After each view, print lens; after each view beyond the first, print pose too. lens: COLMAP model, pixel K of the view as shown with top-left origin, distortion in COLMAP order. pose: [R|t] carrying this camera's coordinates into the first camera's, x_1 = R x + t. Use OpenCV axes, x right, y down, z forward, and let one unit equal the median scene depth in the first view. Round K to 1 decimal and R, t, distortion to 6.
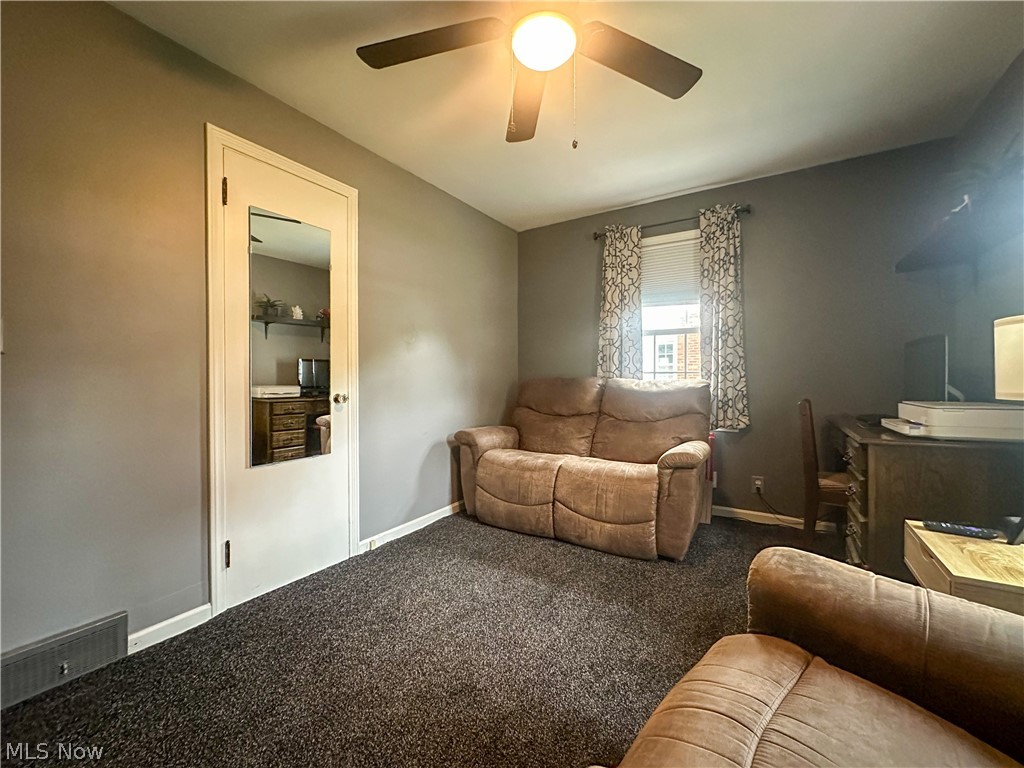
lens RADIAL K [[396.6, 0, 512.0], [0, 396.6, 384.0], [0, 0, 1]] dist [-0.002967, 0.000367]
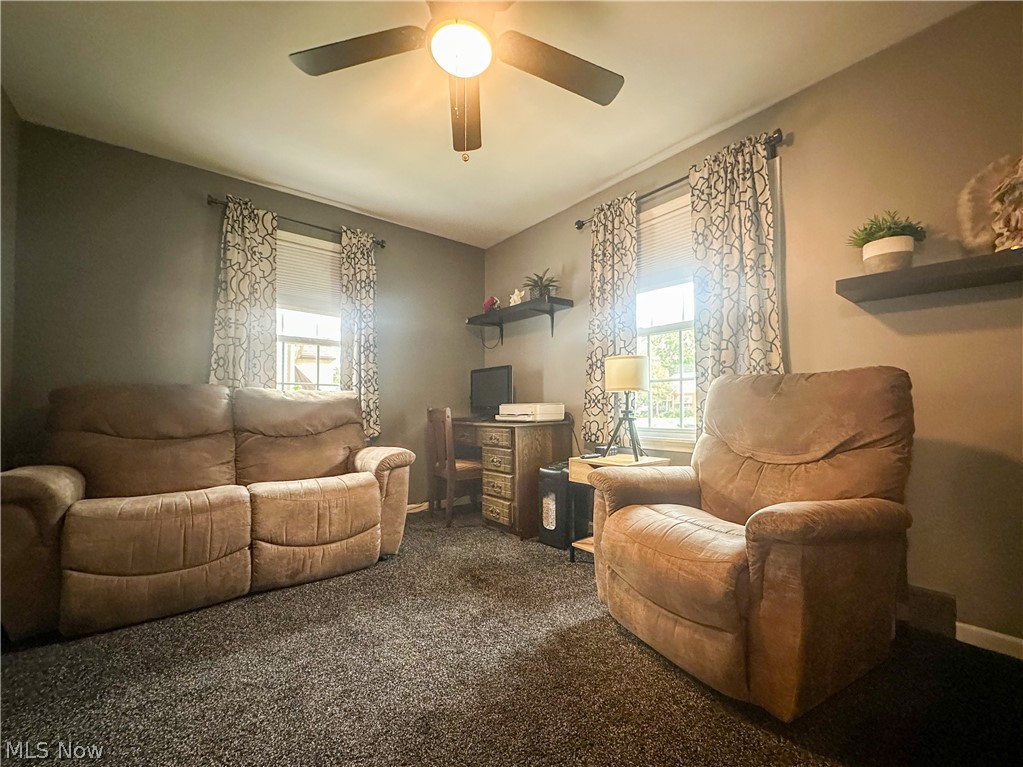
lens RADIAL K [[406.5, 0, 535.5], [0, 406.5, 398.2], [0, 0, 1]] dist [0.000346, 0.000176]
pose [[0.350647, 0.017570, 0.936343, -0.338183], [0.012513, 0.999647, -0.023444, 0.037496], [-0.936424, 0.019937, 0.350303, 0.176644]]
